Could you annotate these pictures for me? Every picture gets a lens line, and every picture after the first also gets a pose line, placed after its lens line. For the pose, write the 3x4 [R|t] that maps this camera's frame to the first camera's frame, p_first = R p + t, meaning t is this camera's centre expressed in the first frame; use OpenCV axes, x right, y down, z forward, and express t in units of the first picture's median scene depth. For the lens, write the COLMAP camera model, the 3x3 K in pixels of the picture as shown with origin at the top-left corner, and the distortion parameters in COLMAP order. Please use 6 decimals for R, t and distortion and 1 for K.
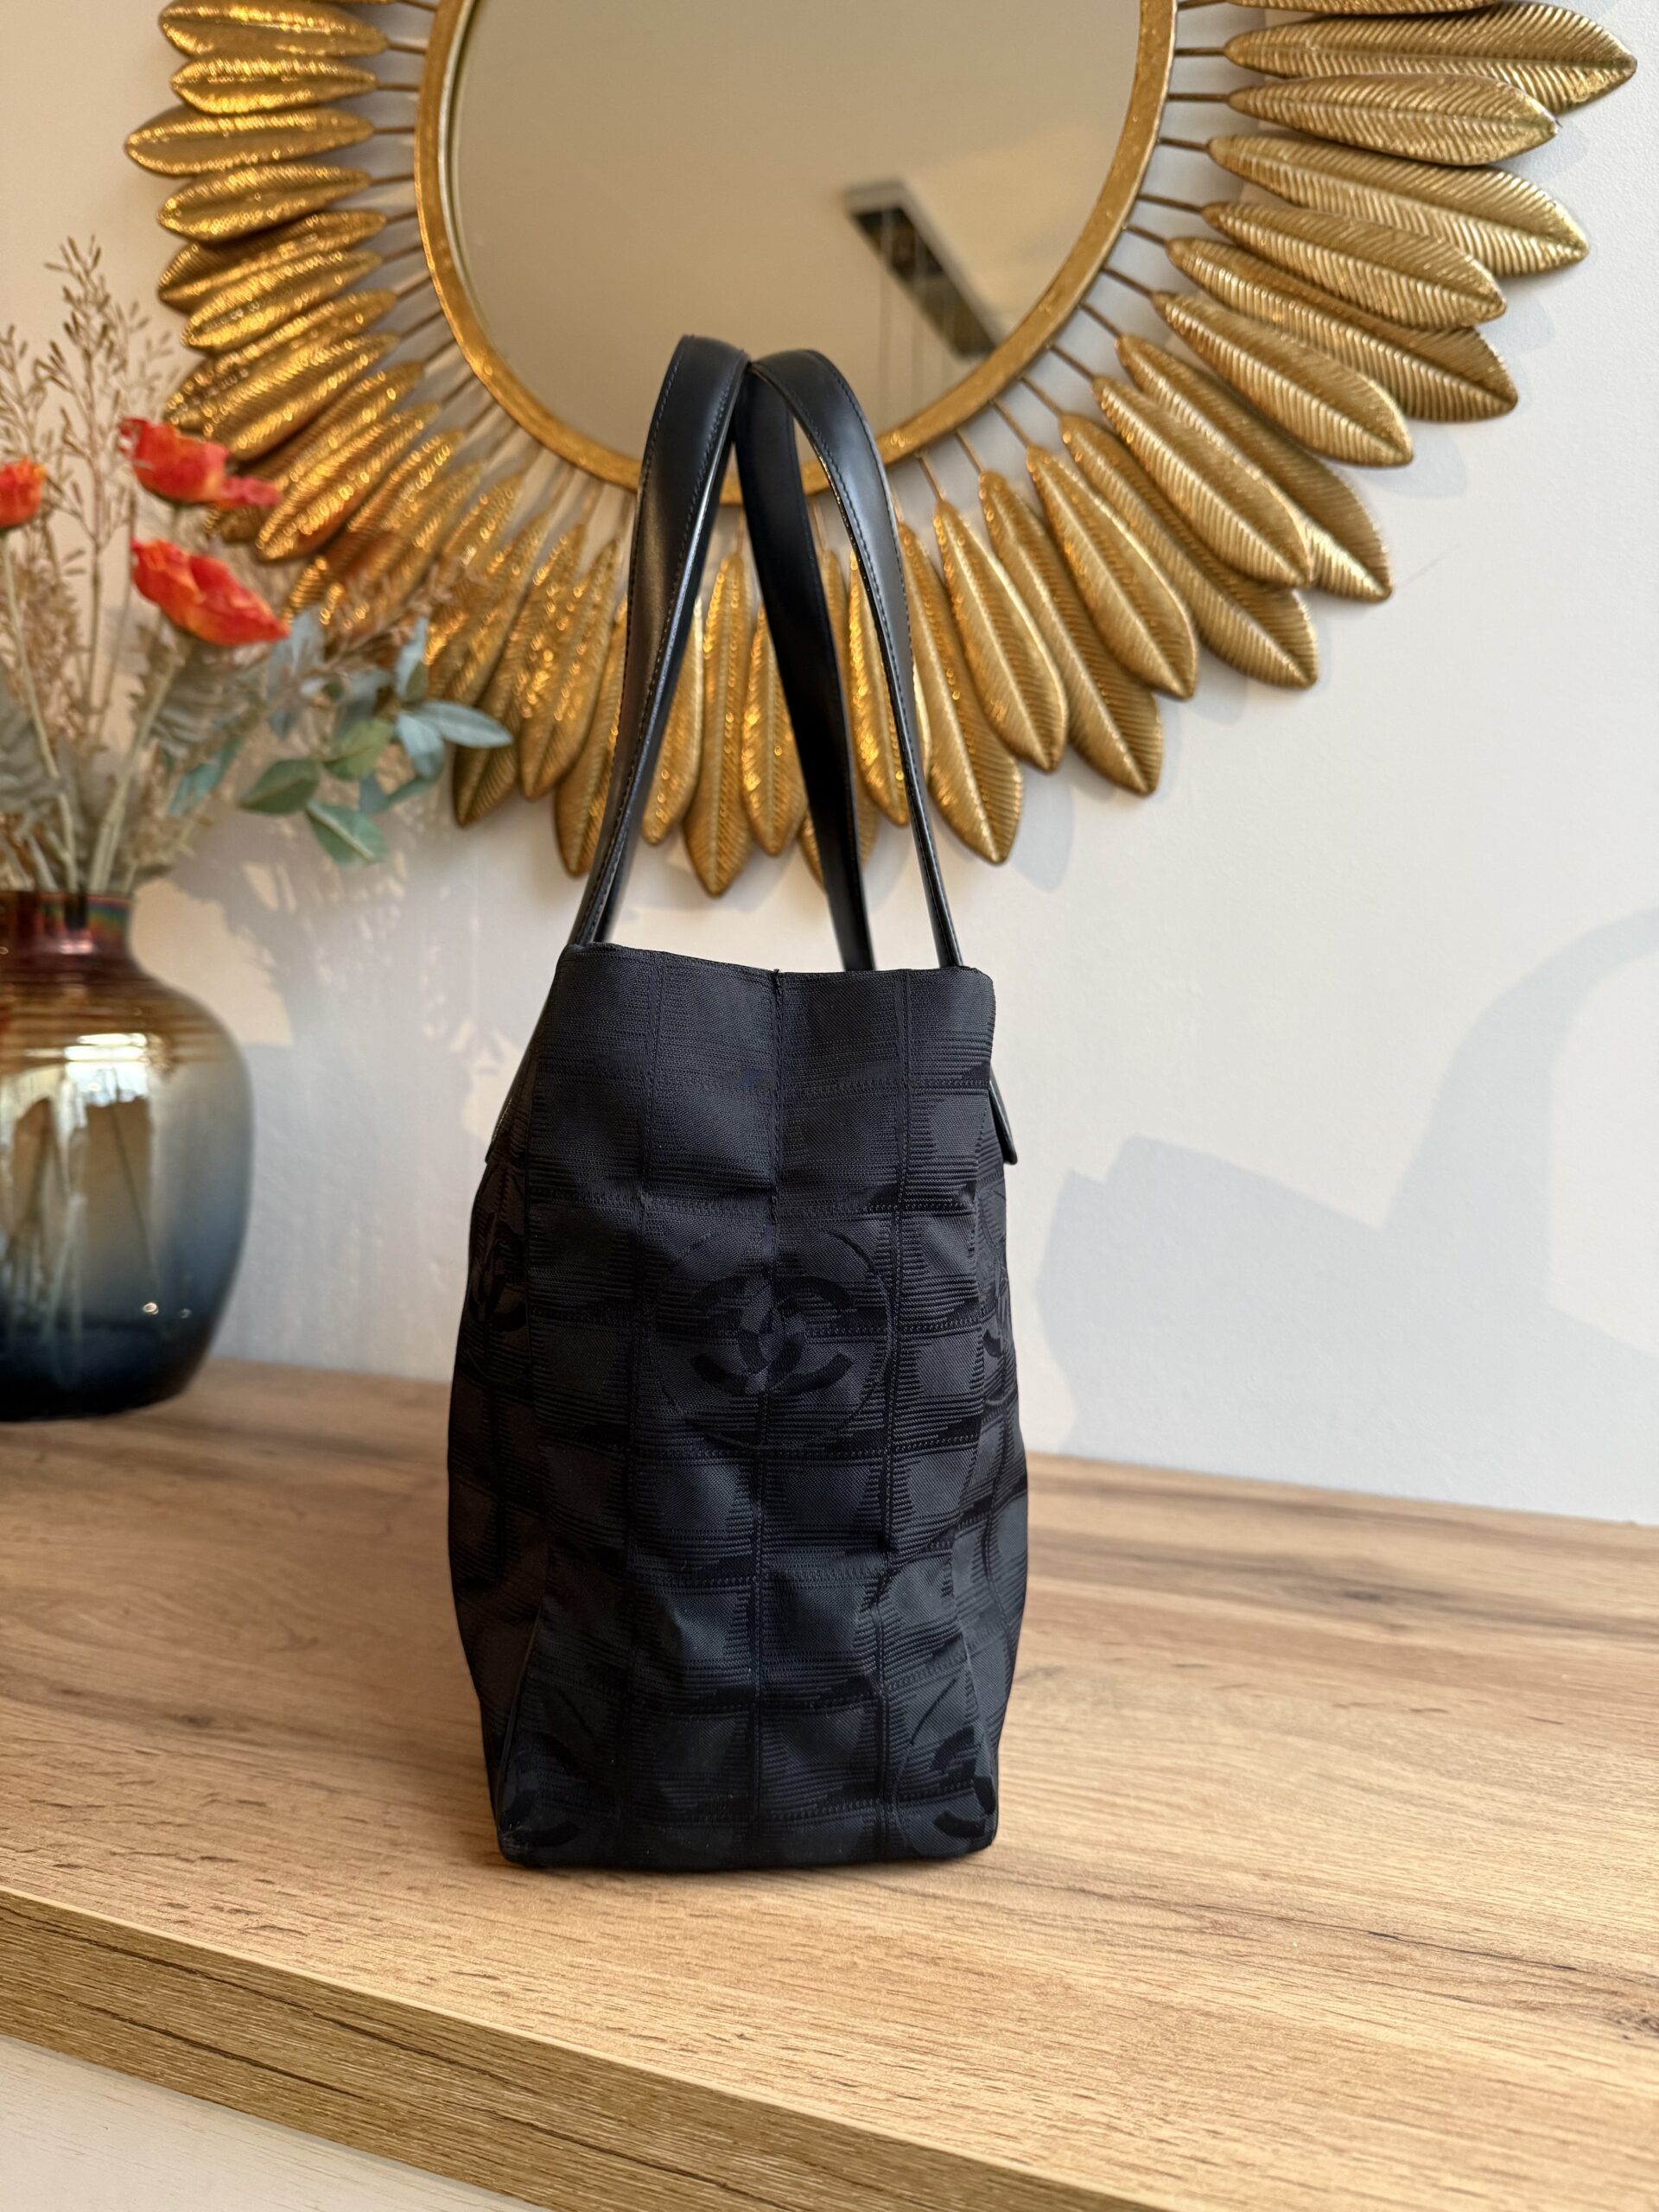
lens RADIAL K [[1614.9, 0, 823.3], [0, 1614.9, 1100.8], [0, 0, 1]] dist [-0.026803, 0.006468]
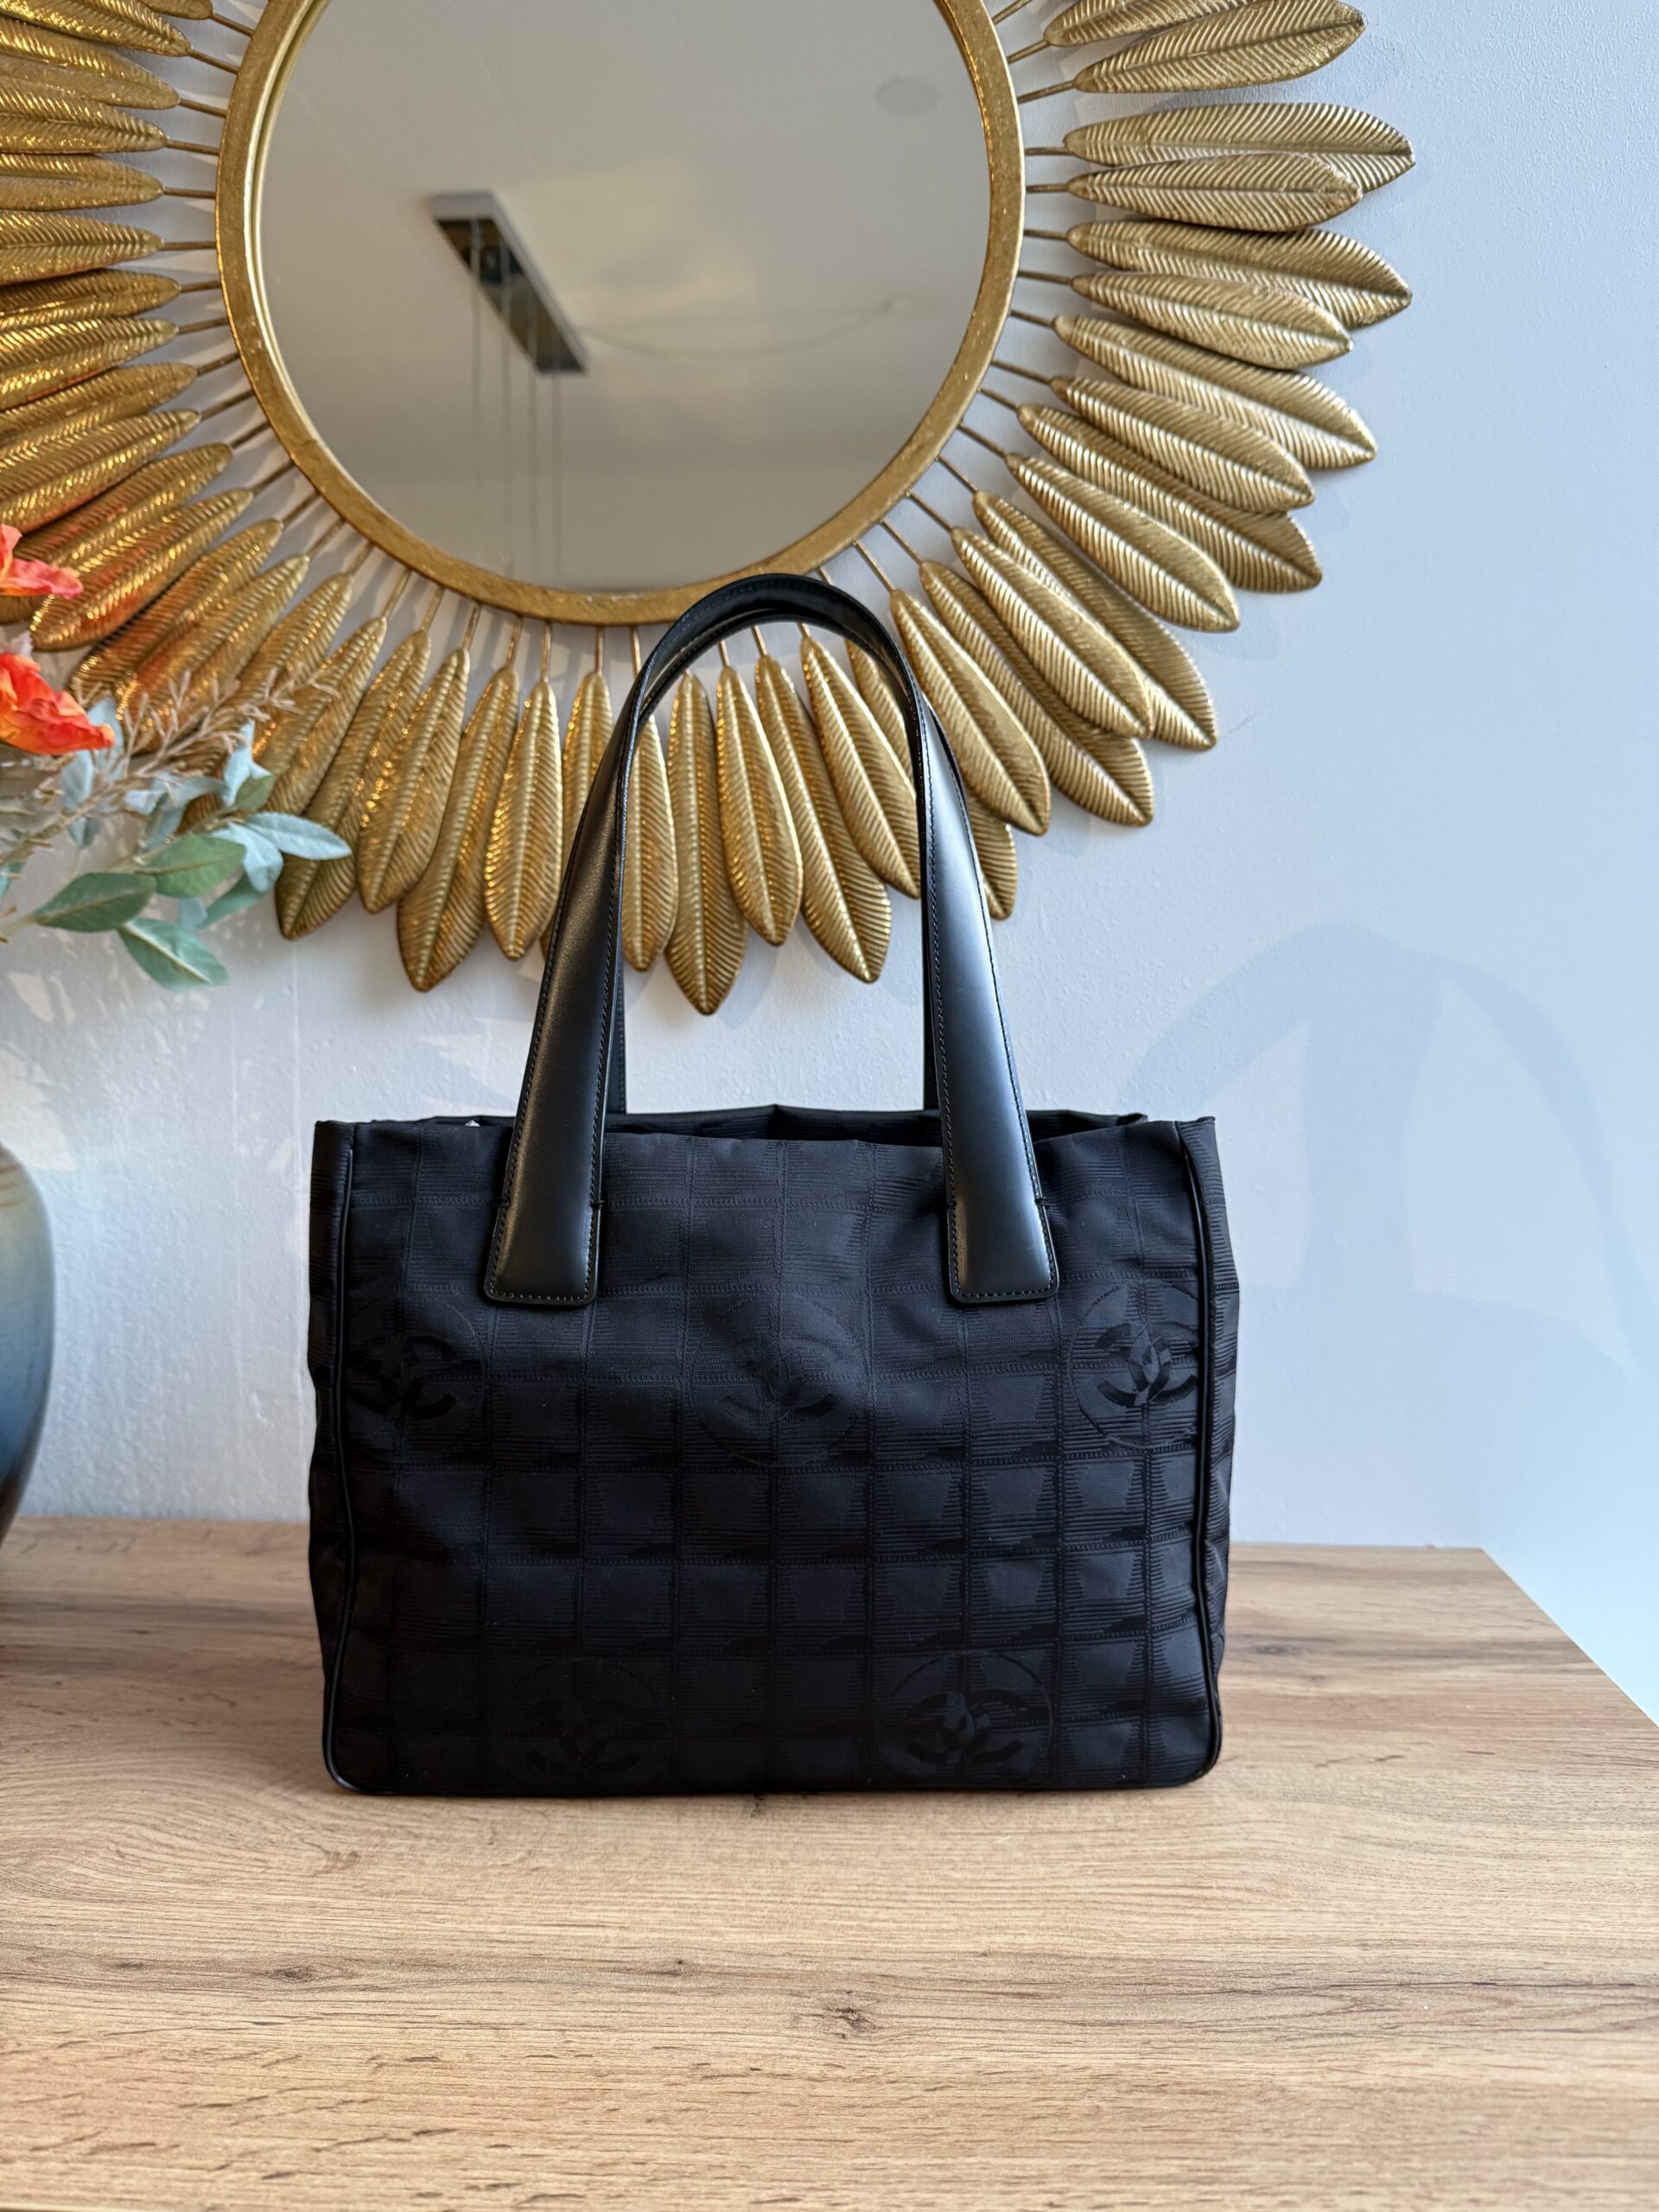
lens RADIAL K [[1607.1, 0, 827.0], [0, 1607.1, 1108.5], [0, 0, 1]] dist [-0.024197, 0.007979]
pose [[0.959081, -0.040252, 0.280256, -0.233547], [0.037875, 0.999186, 0.013895, -0.088506], [-0.280587, -0.002712, 0.959825, 0.005653]]
